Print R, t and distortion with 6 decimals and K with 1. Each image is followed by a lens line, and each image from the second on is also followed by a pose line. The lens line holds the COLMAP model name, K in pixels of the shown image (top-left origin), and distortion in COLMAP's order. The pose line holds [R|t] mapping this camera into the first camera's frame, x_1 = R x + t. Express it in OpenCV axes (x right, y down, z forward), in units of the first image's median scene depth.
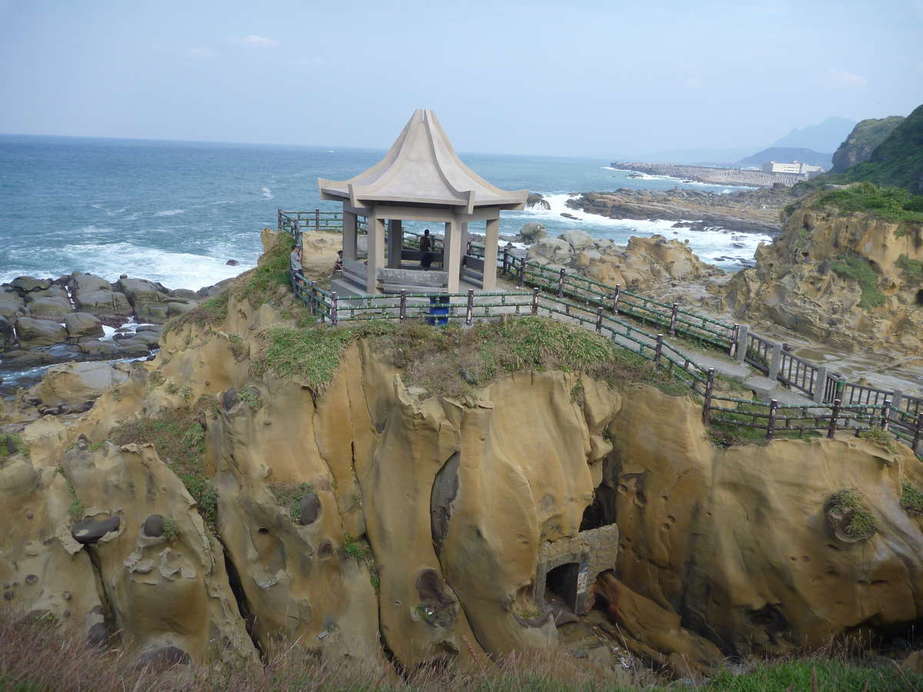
lens RADIAL K [[756.6, 0, 460.2], [0, 756.6, 346.8], [0, 0, 1]] dist [-0.025526, -0.011324]
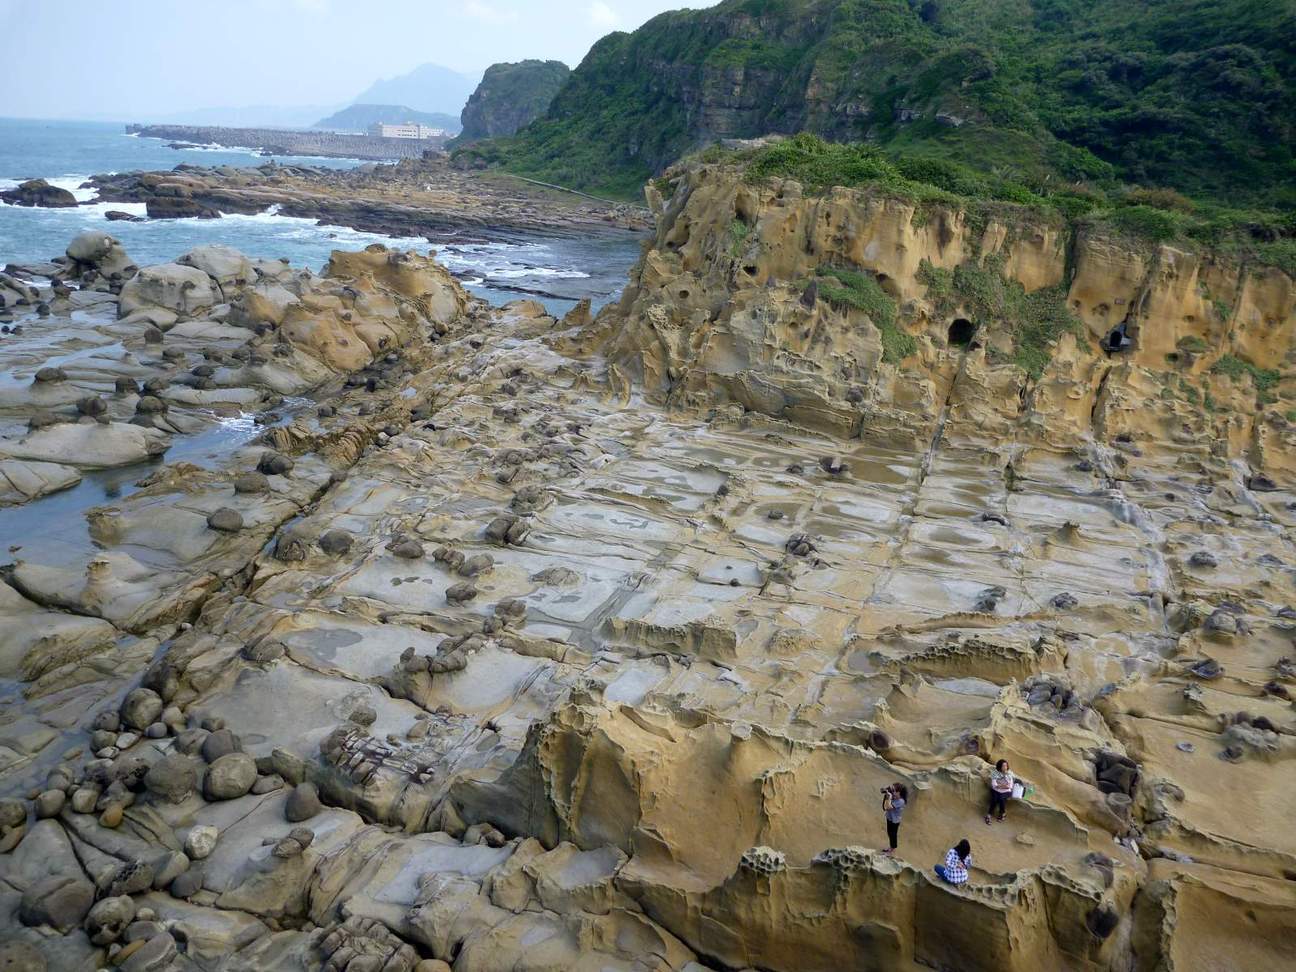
lens RADIAL K [[1062.4, 0, 644.9], [0, 1062.4, 484.3], [0, 0, 1]] dist [-0.025526, -0.011324]
pose [[0.802511, -0.184295, 0.567460, -0.063181], [0.134597, 0.982502, 0.128740, -0.083140], [-0.581257, -0.026937, 0.813274, 0.437904]]
